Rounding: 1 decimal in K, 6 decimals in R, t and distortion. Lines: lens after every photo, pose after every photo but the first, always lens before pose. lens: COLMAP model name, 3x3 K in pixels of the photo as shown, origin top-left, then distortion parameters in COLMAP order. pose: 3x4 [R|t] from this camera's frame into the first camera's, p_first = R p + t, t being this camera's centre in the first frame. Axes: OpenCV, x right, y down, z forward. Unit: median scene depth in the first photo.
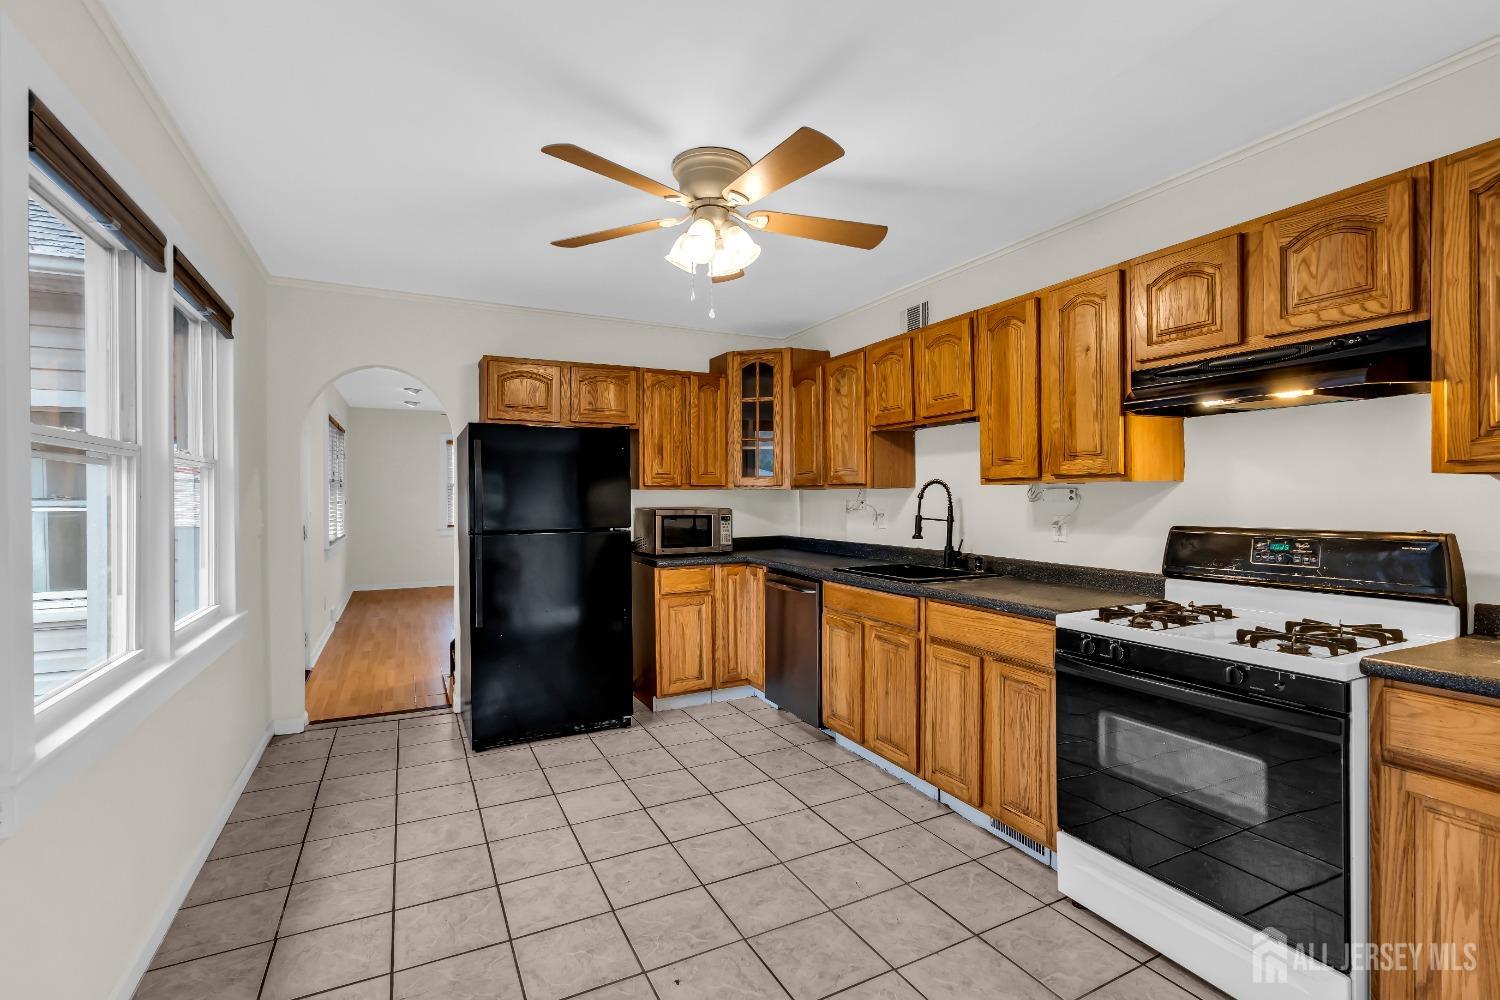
lens RADIAL K [[672.5, 0, 750.0], [0, 672.5, 500.0], [0, 0, 1]] dist [-0.001863, 0.000101]
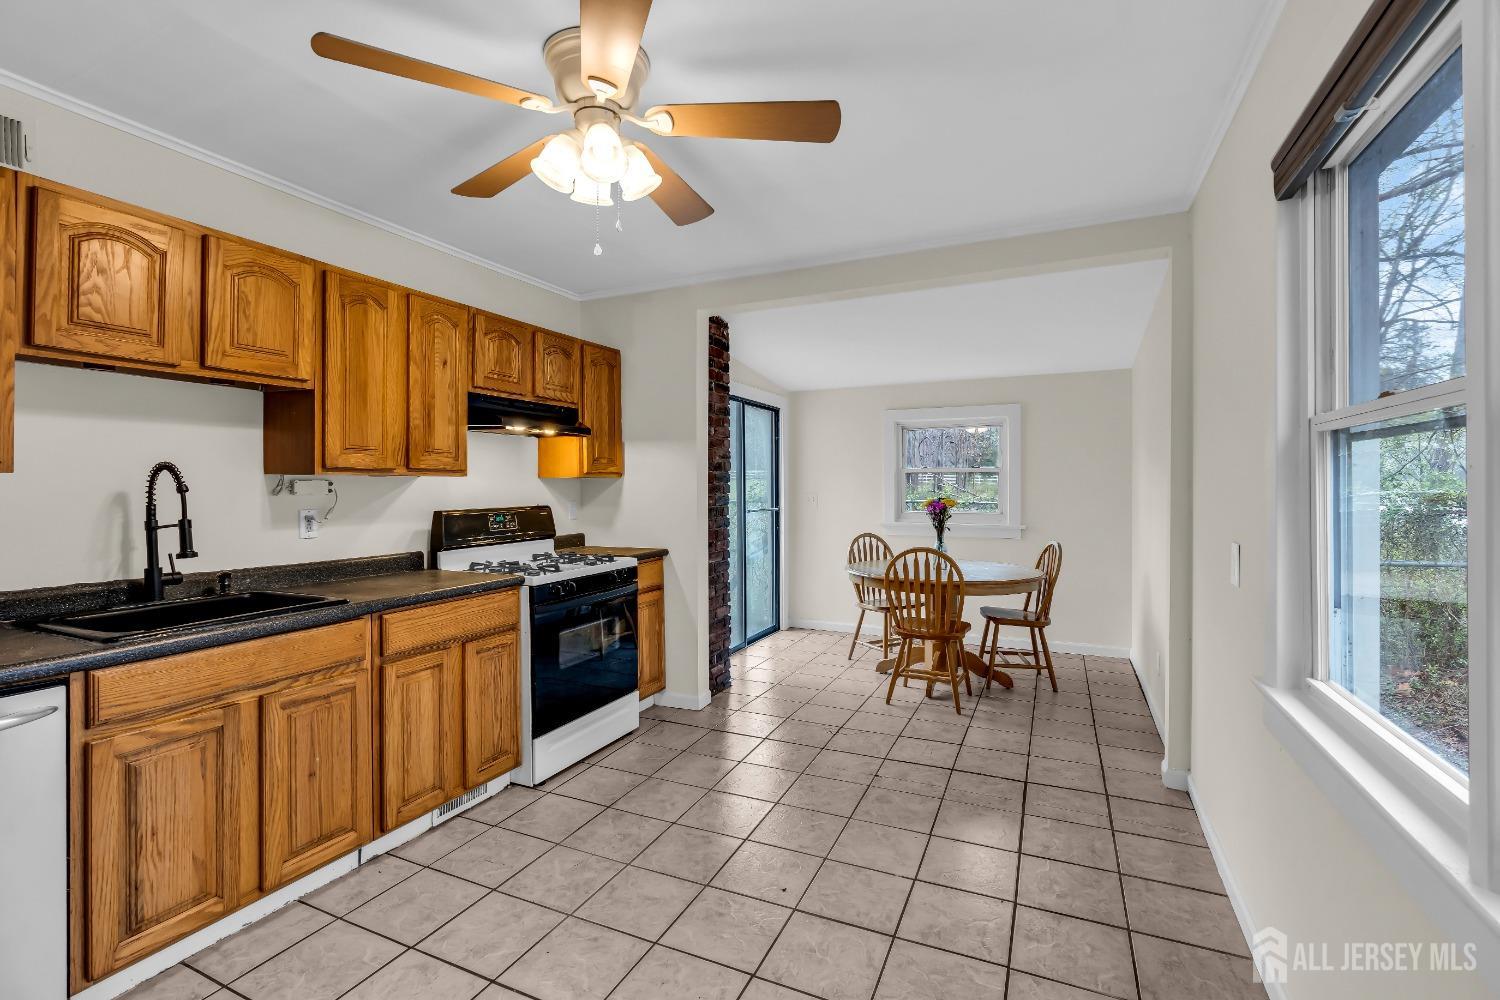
lens RADIAL K [[678.2, 0, 736.9], [0, 678.2, 484.2], [0, 0, 1]] dist [0.002789, 0.001020]
pose [[-0.601797, 0.004918, 0.798634, -0.779478], [0.008383, 0.999965, 0.000158, -0.008770], [-0.798605, 0.006790, -0.601817, 1.355513]]
